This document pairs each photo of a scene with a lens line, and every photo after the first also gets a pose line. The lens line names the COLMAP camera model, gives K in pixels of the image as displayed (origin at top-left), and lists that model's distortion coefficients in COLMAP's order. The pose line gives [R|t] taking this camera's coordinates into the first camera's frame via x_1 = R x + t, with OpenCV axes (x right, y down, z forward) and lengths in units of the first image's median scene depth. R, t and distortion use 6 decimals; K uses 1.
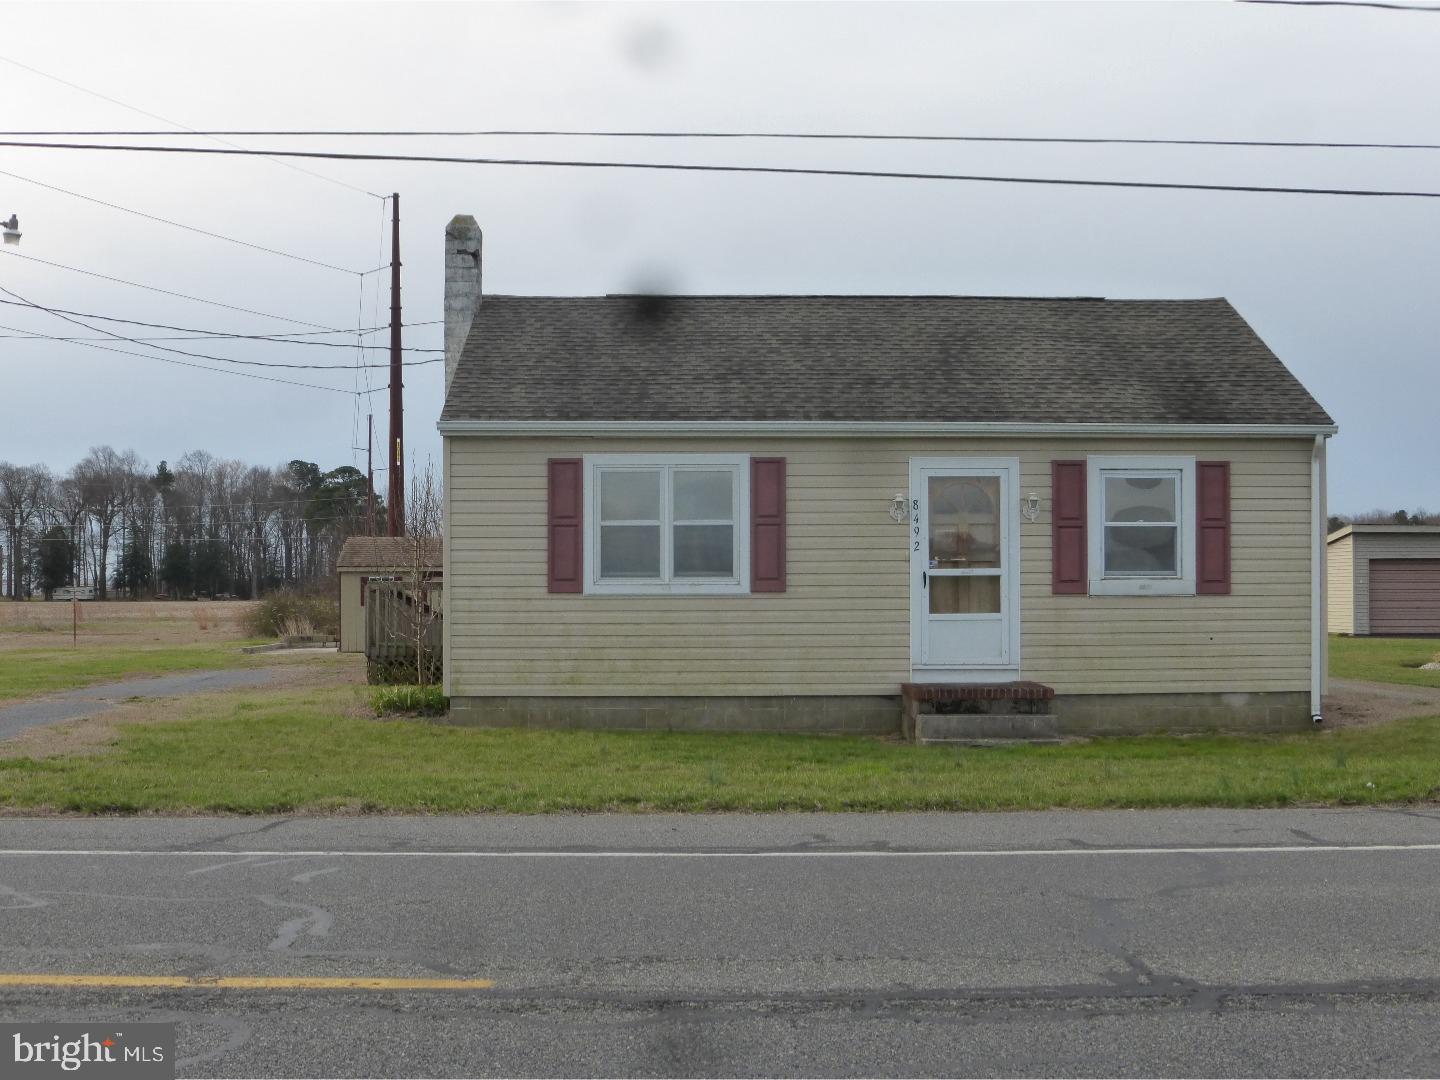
lens RADIAL K [[1933.3, 0, 720.0], [0, 1933.3, 540.0], [0, 0, 1]] dist [-0.387842, -0.012135]
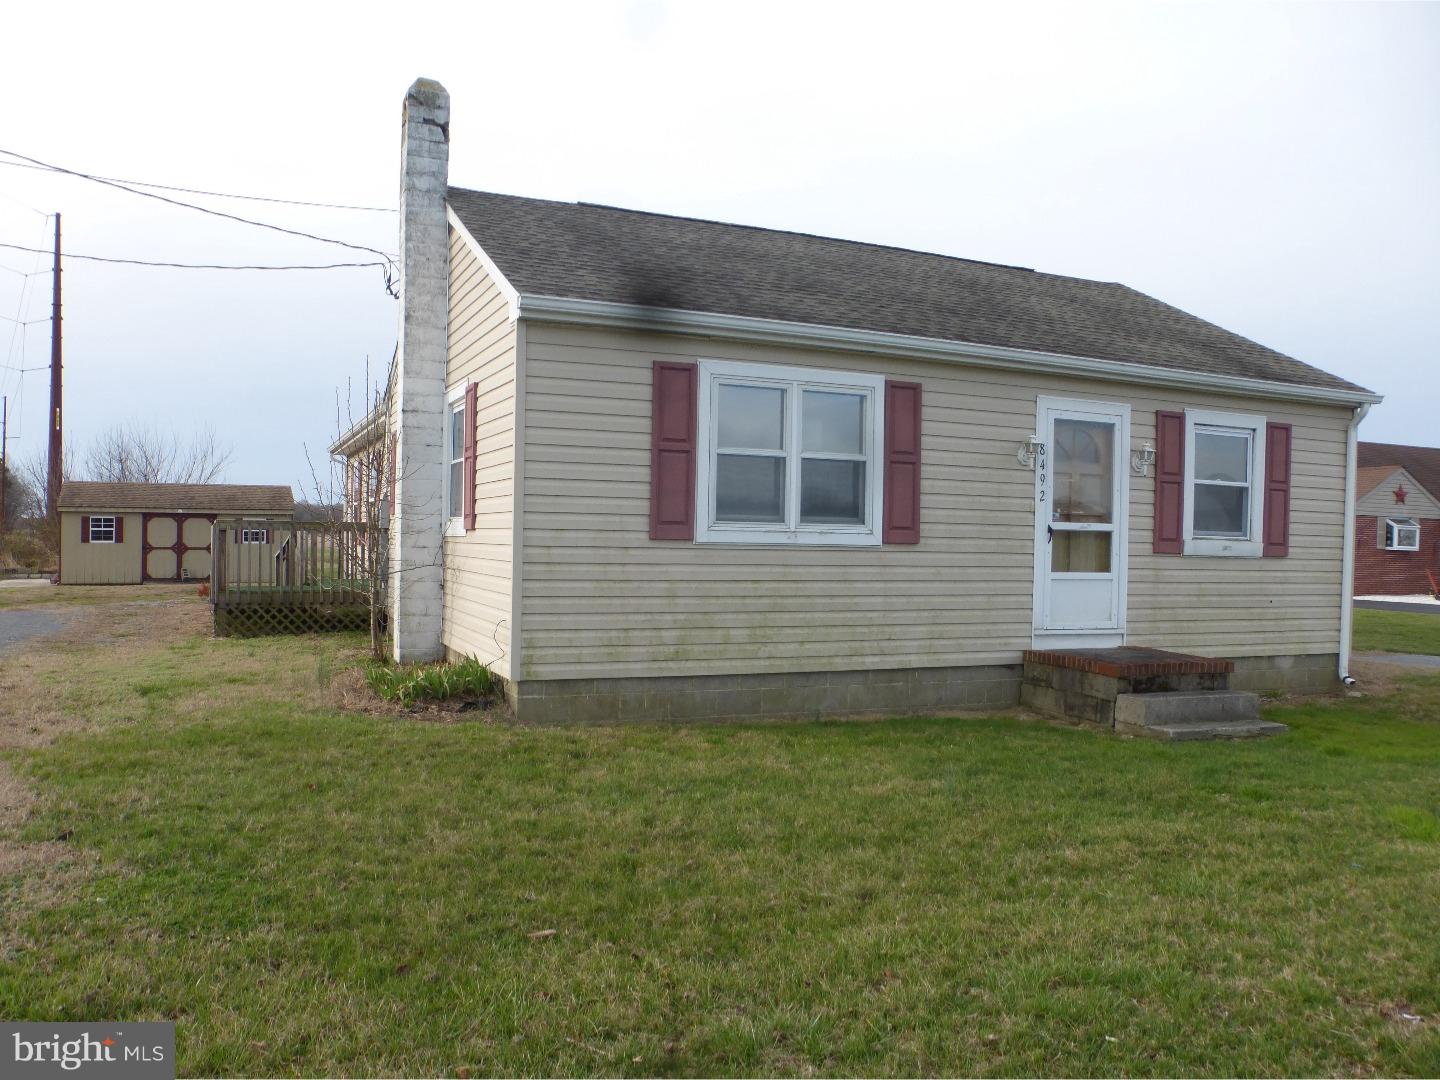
lens RADIAL K [[1138.3, 0, 721.0], [0, 1138.3, 573.5], [0, 0, 1]] dist [-0.127037, 0.003965]
pose [[0.921478, 0.009233, 0.388320, -0.235155], [-0.032909, 0.997979, 0.054365, 0.015532], [-0.387033, -0.062875, 0.919920, 0.579236]]
